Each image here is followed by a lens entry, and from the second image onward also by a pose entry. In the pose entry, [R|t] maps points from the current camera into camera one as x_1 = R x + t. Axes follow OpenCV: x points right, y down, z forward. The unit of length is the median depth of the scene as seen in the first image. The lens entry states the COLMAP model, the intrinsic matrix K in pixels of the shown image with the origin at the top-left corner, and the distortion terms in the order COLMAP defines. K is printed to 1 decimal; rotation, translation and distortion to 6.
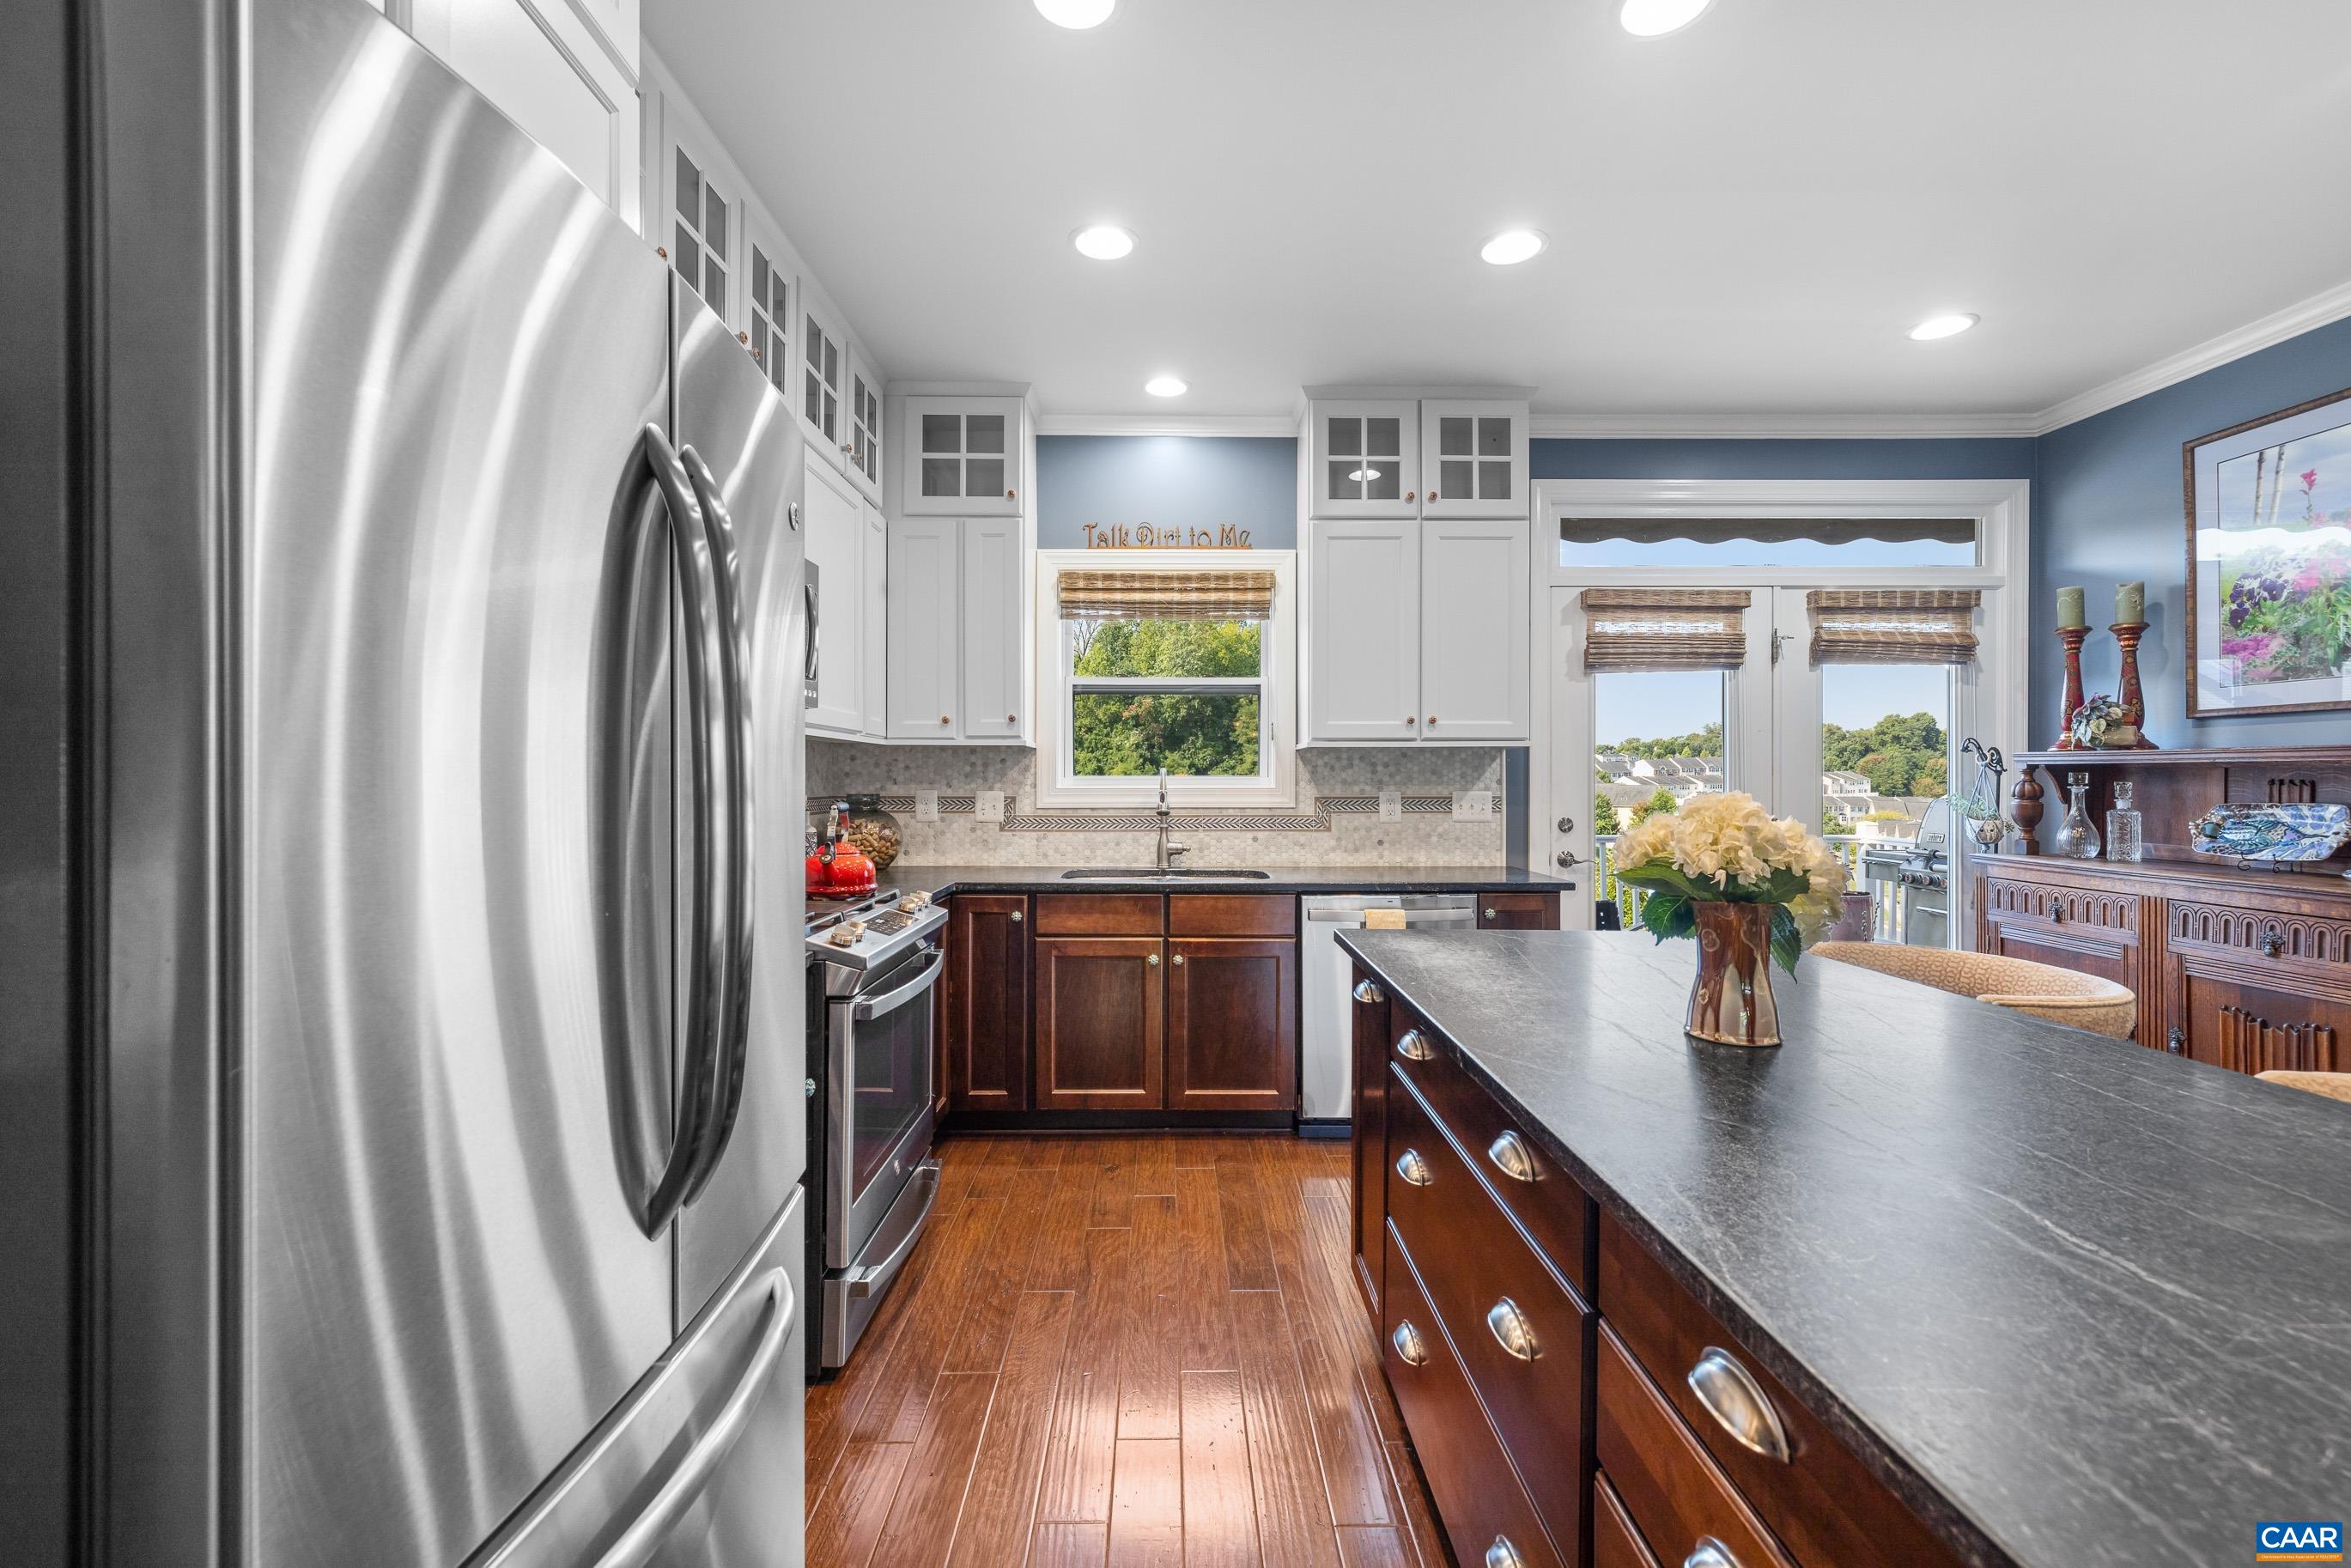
lens RADIAL K [[1018.2, 0, 1178.4], [0, 1018.2, 771.8], [0, 0, 1]] dist [-0.003013, -0.000033]
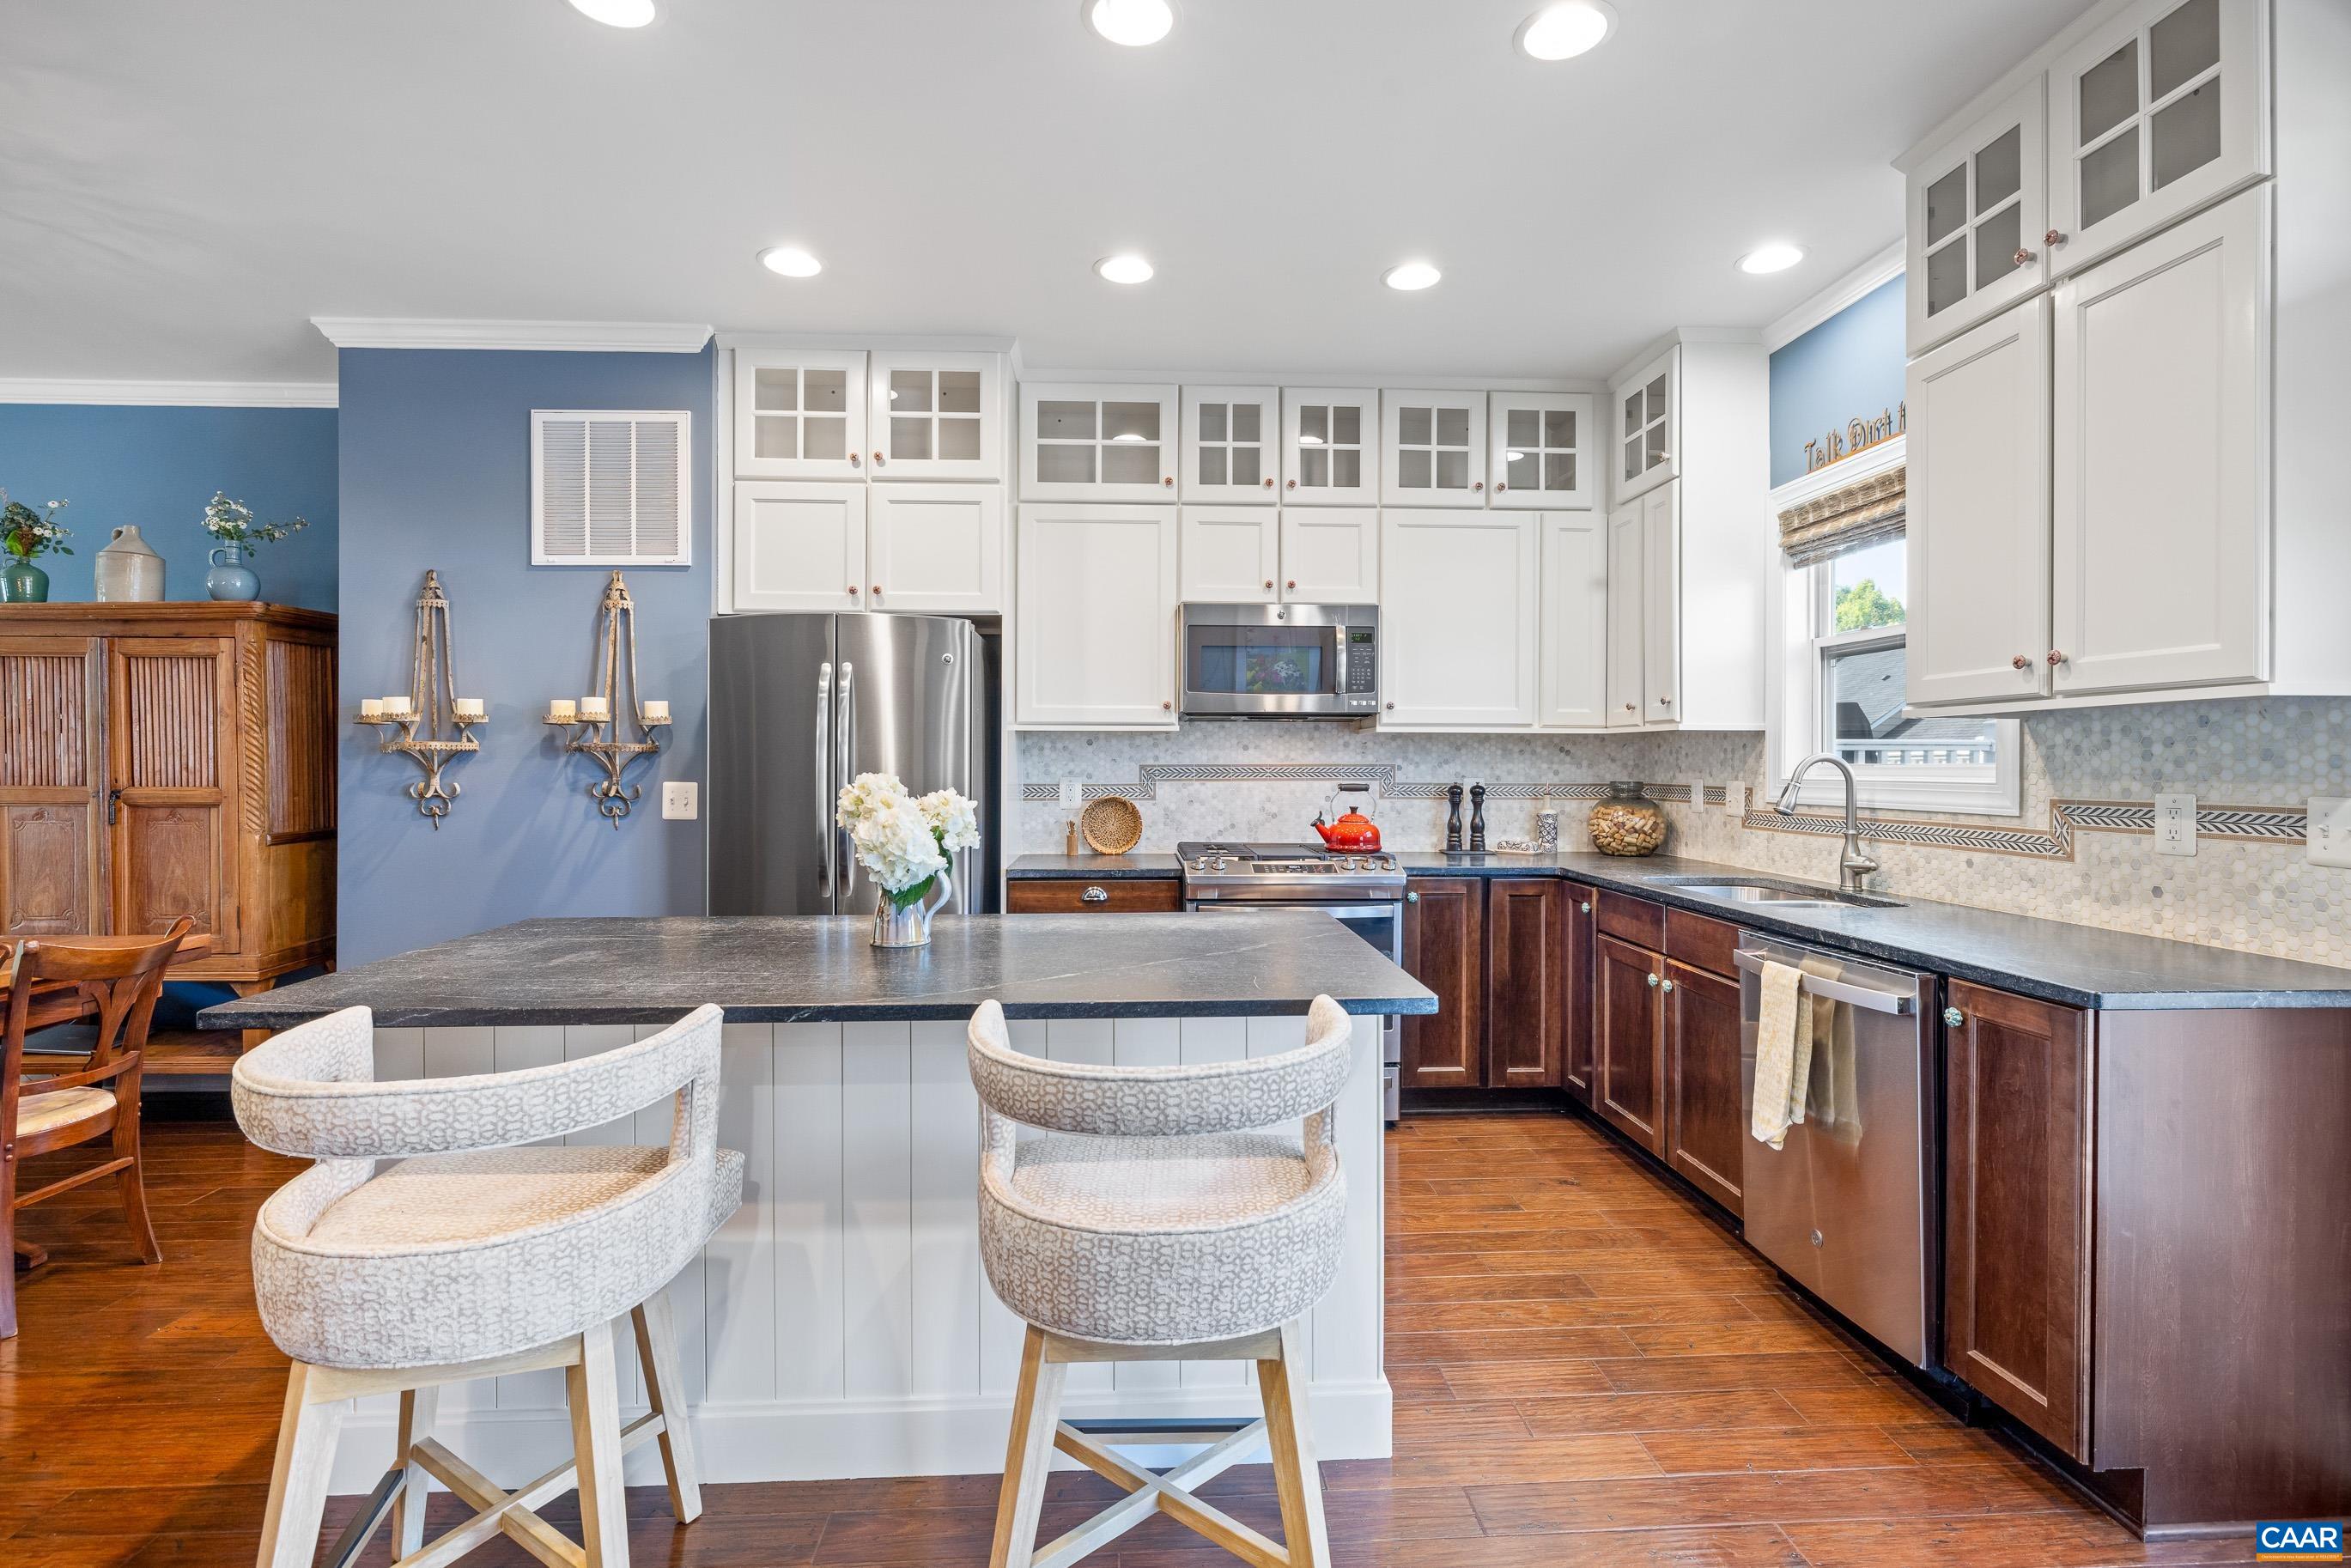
lens RADIAL K [[1110.8, 0, 1178.7], [0, 1110.8, 772.2], [0, 0, 1]] dist [0.005353, 0.002111]
pose [[0.048849, 0.007325, -0.998779, 0.743502], [-0.008748, 0.999938, 0.006906, 0.008988], [0.998768, 0.008400, 0.048910, 0.473263]]
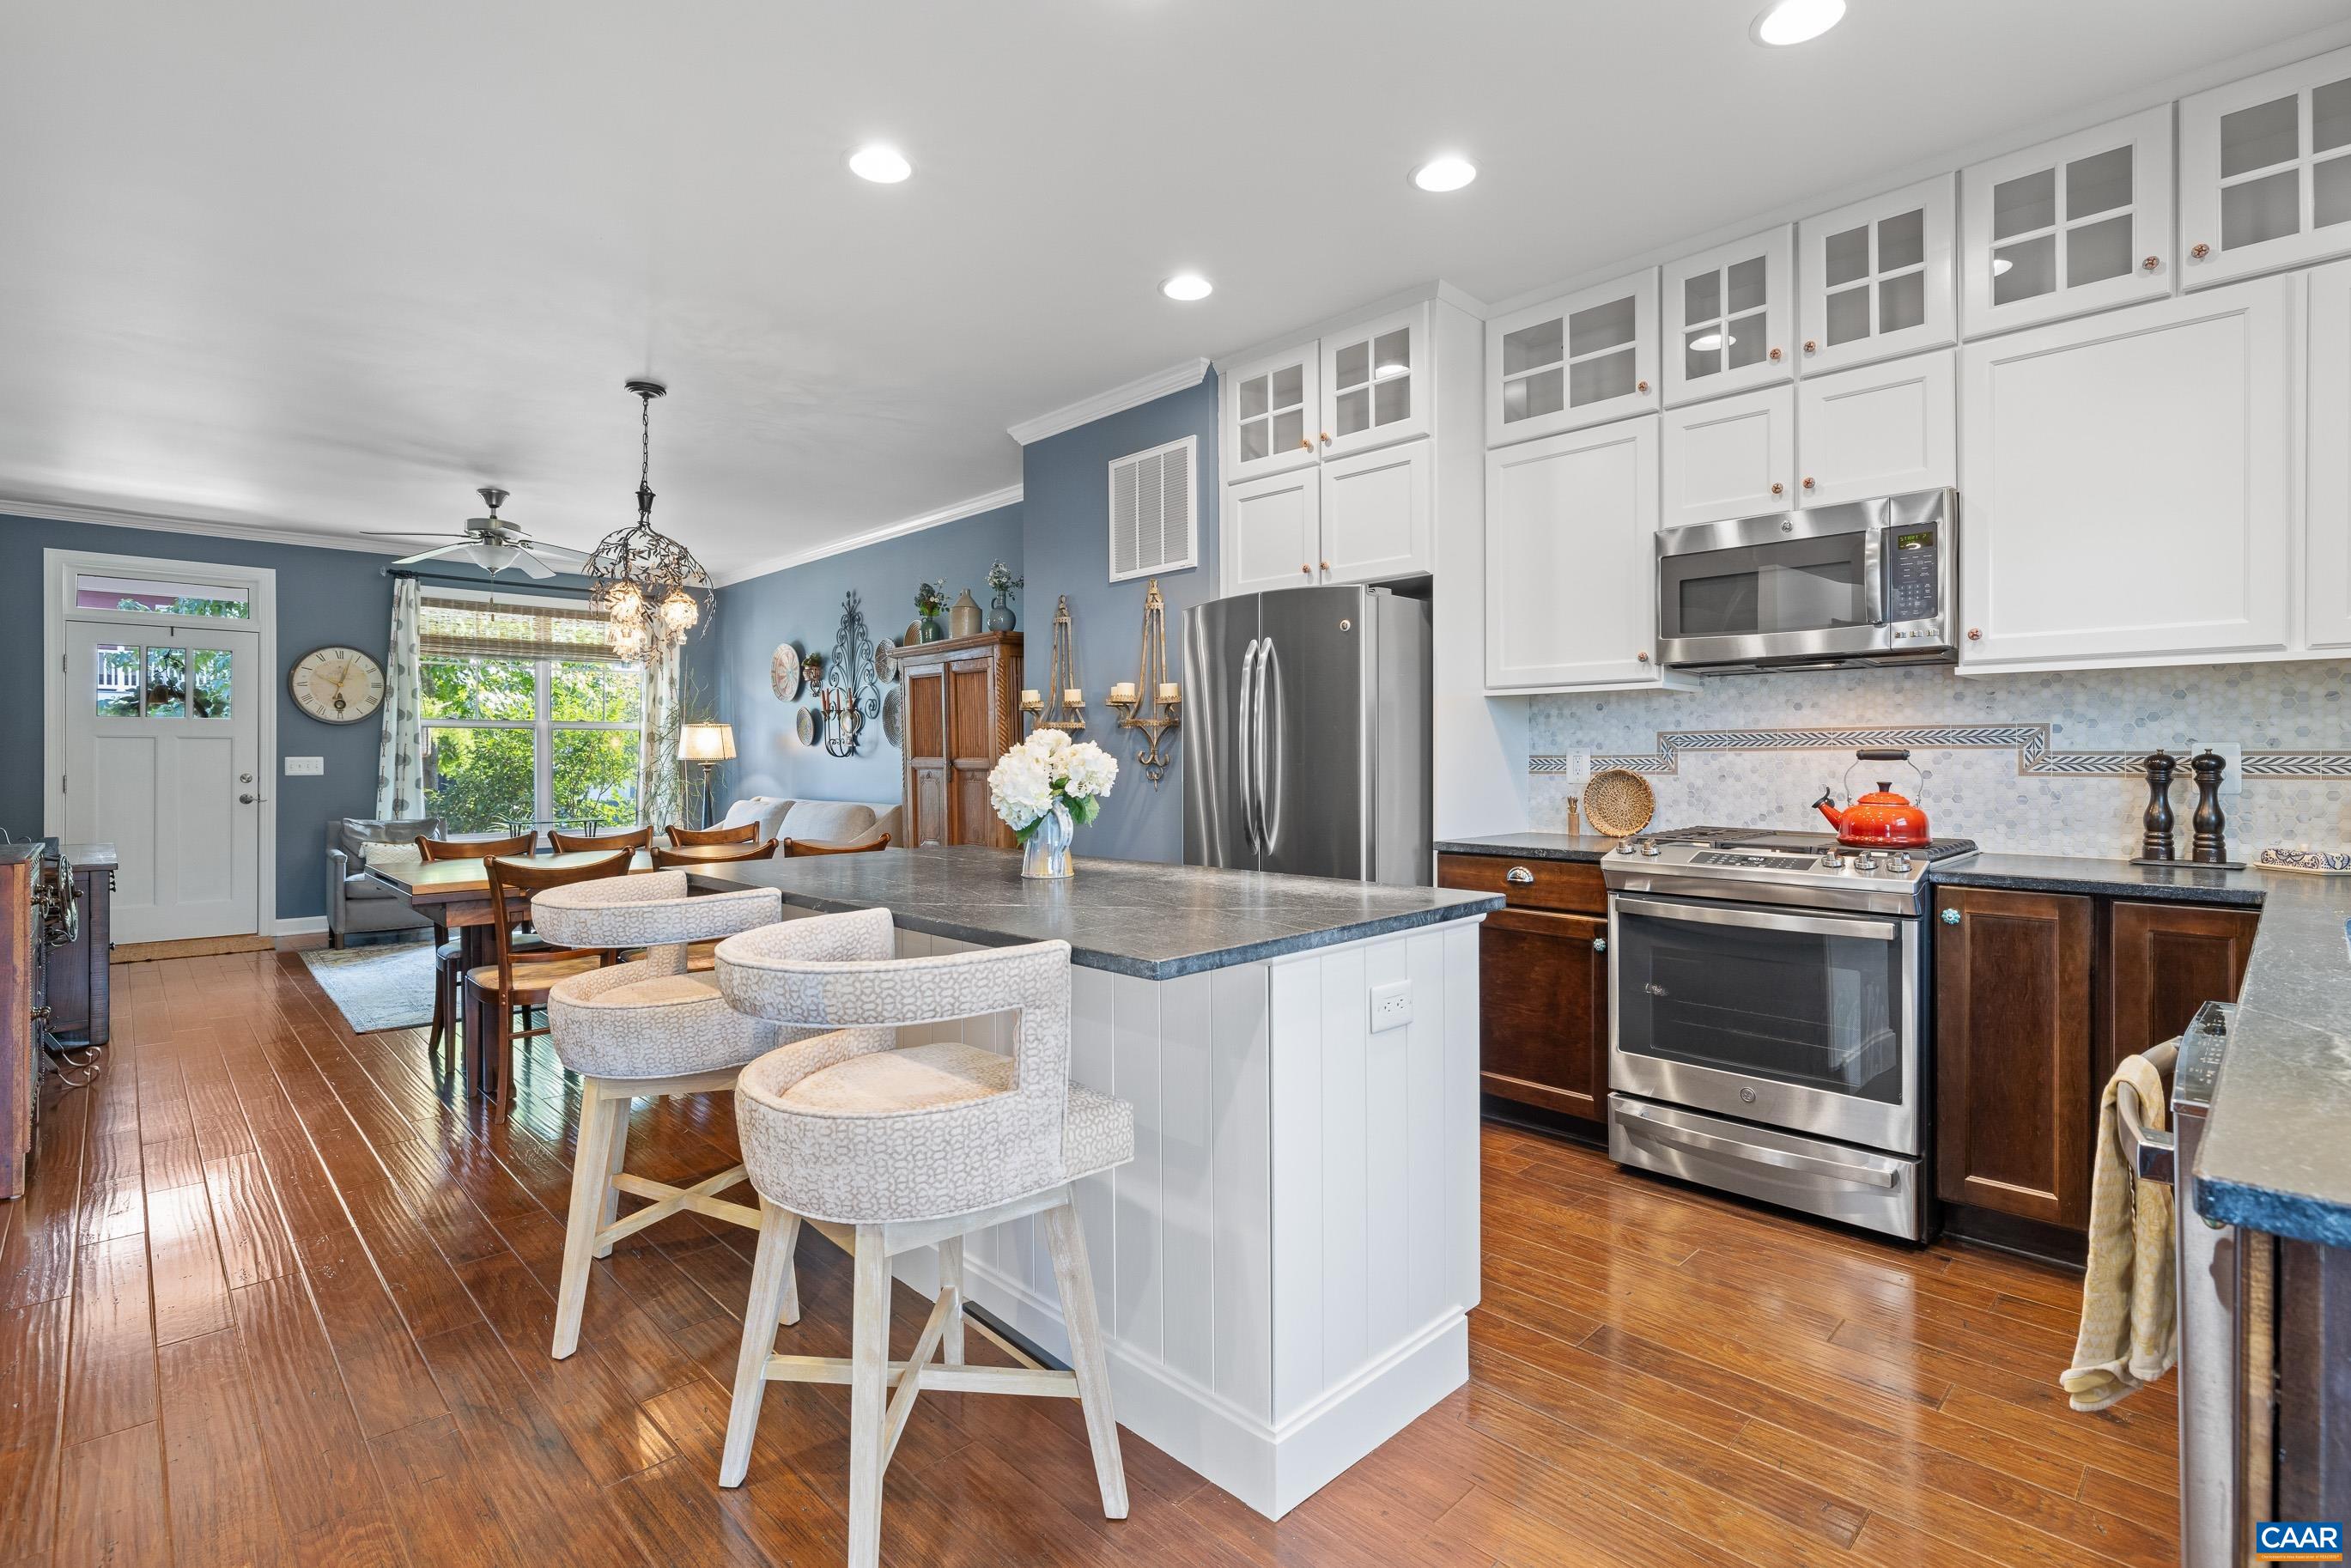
lens RADIAL K [[1110.8, 0, 1179.0], [0, 1110.8, 764.5], [0, 0, 1]] dist [0.005353, 0.002111]
pose [[-0.717357, 0.005384, -0.696685, 0.637383], [-0.002885, 0.999939, 0.010698, 0.020368], [0.696700, 0.009685, -0.717297, 0.713340]]
